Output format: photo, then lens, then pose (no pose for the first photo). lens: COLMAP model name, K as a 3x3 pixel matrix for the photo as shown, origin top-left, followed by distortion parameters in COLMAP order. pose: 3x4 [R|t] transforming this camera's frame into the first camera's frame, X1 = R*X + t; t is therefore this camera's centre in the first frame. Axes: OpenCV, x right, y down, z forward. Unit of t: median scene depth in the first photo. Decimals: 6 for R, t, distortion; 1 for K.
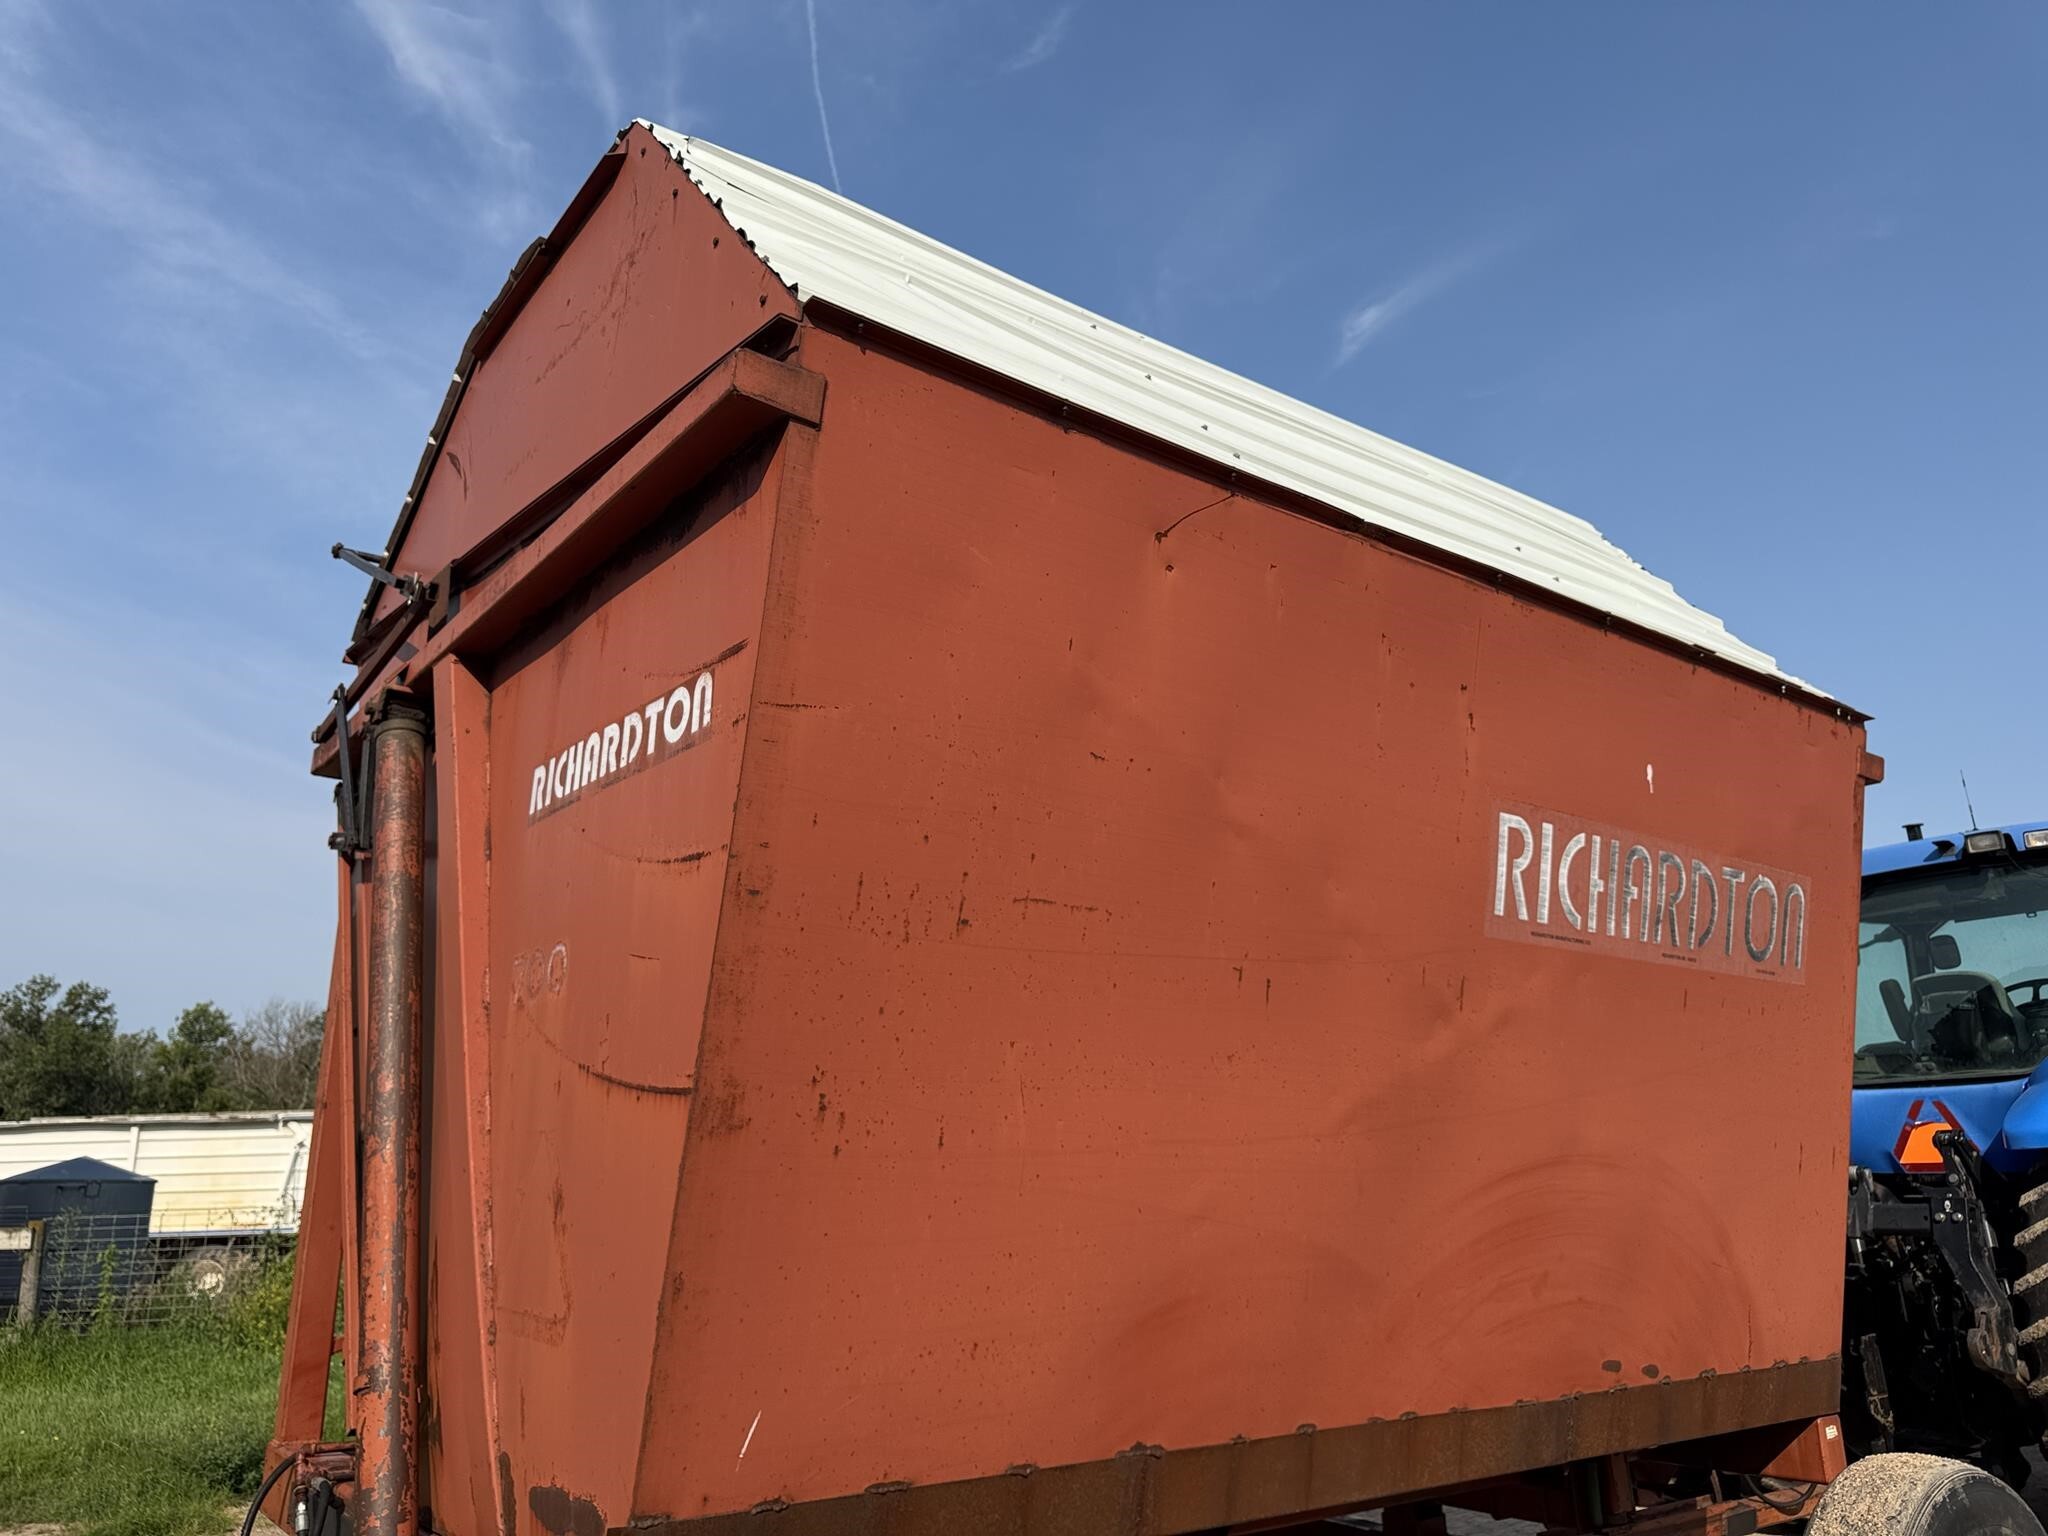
lens RADIAL K [[1455.8, 0, 1017.8], [0, 1455.8, 754.3], [0, 0, 1]] dist [0.046757, -0.047718]
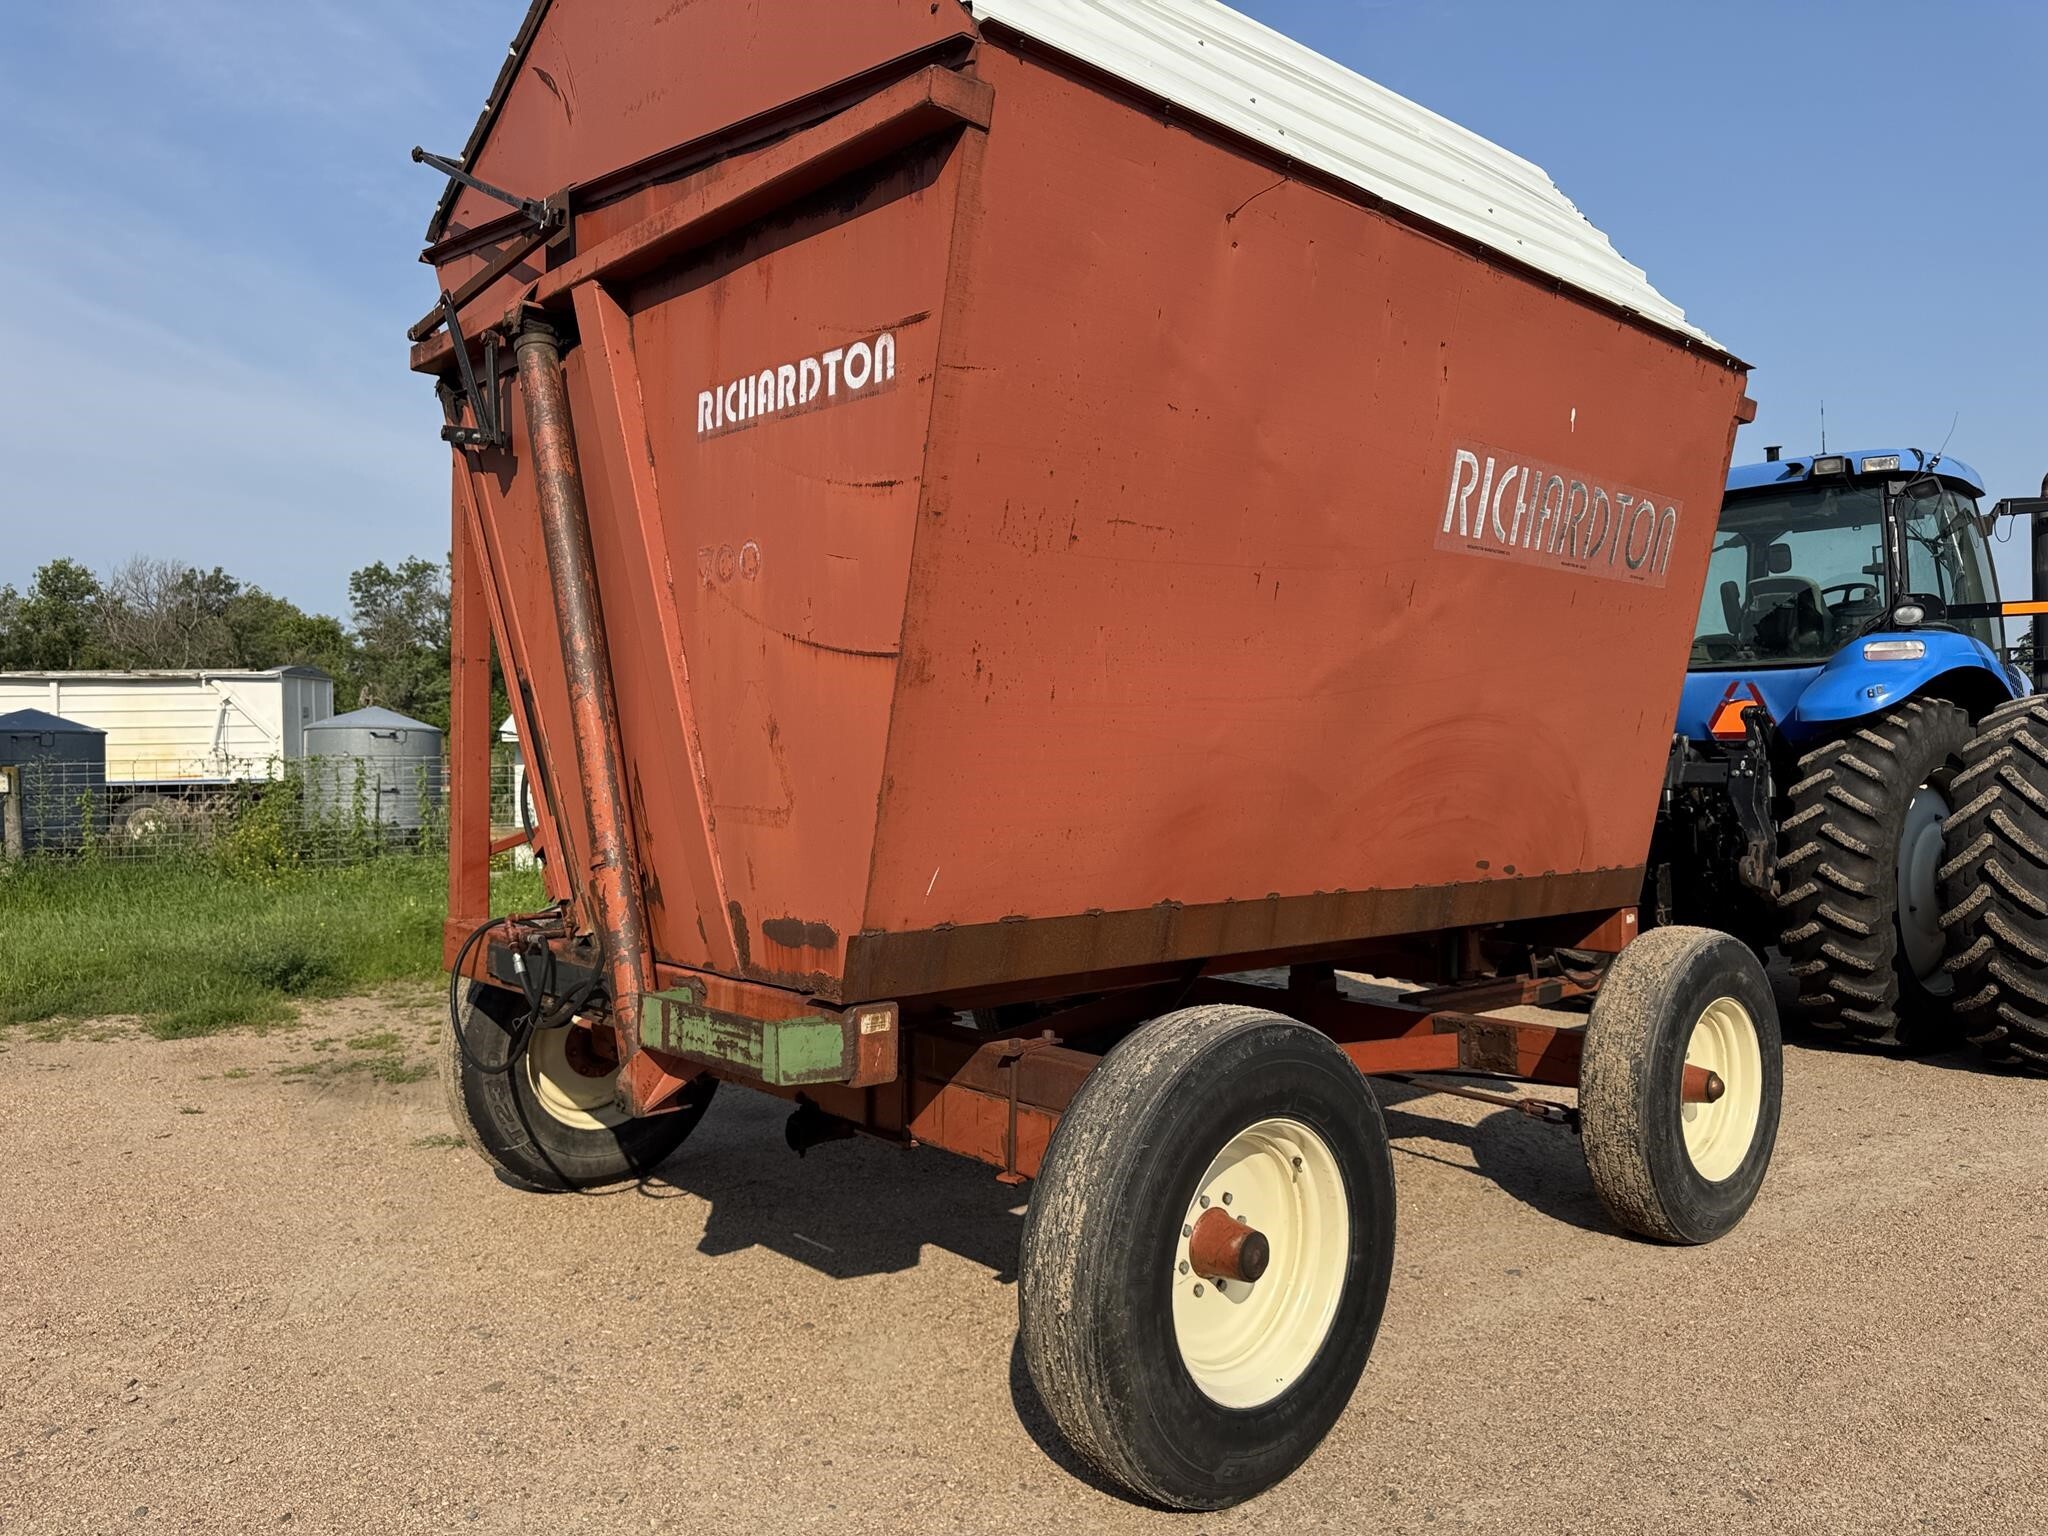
lens RADIAL K [[1455.8, 0, 1034.3], [0, 1455.8, 753.6], [0, 0, 1]] dist [0.046757, -0.047718]
pose [[0.995732, 0.012173, 0.091490, -0.138499], [-0.037395, 0.959468, 0.279325, -0.045694], [-0.084382, -0.281554, 0.955828, -0.234913]]
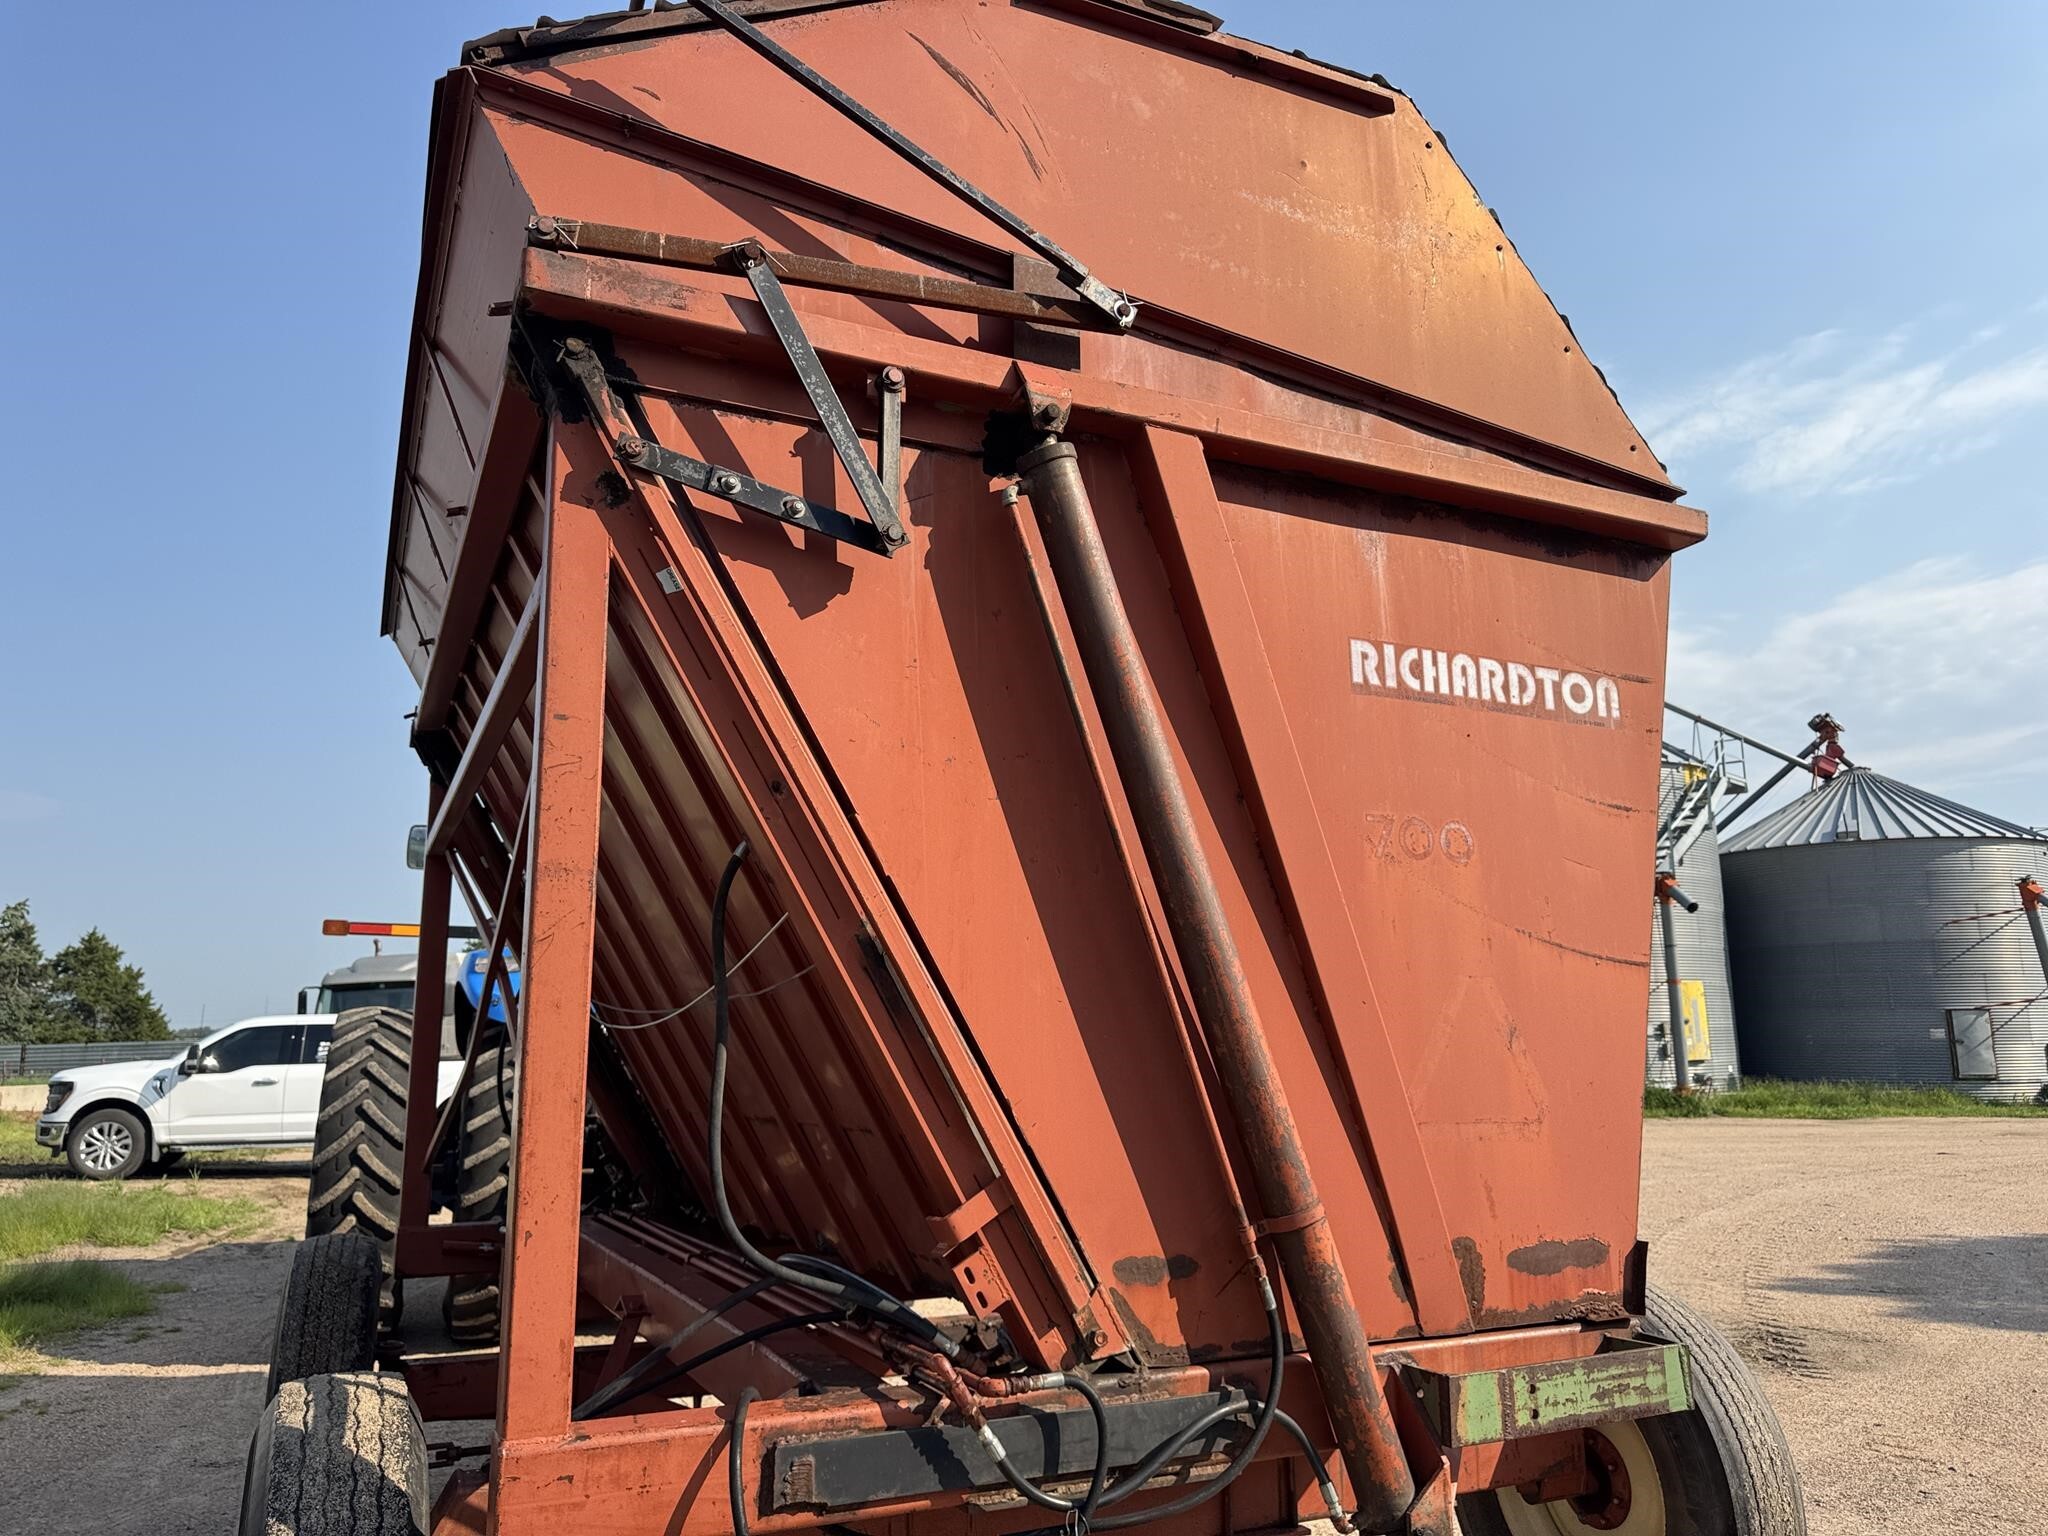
lens RADIAL K [[1455.8, 0, 1027.8], [0, 1455.8, 756.5], [0, 0, 1]] dist [0.046757, -0.047718]
pose [[0.205194, 0.205022, 0.957007, -1.195309], [-0.272015, 0.951235, -0.145462, 0.269694], [-0.940161, -0.230472, 0.250957, 0.810007]]
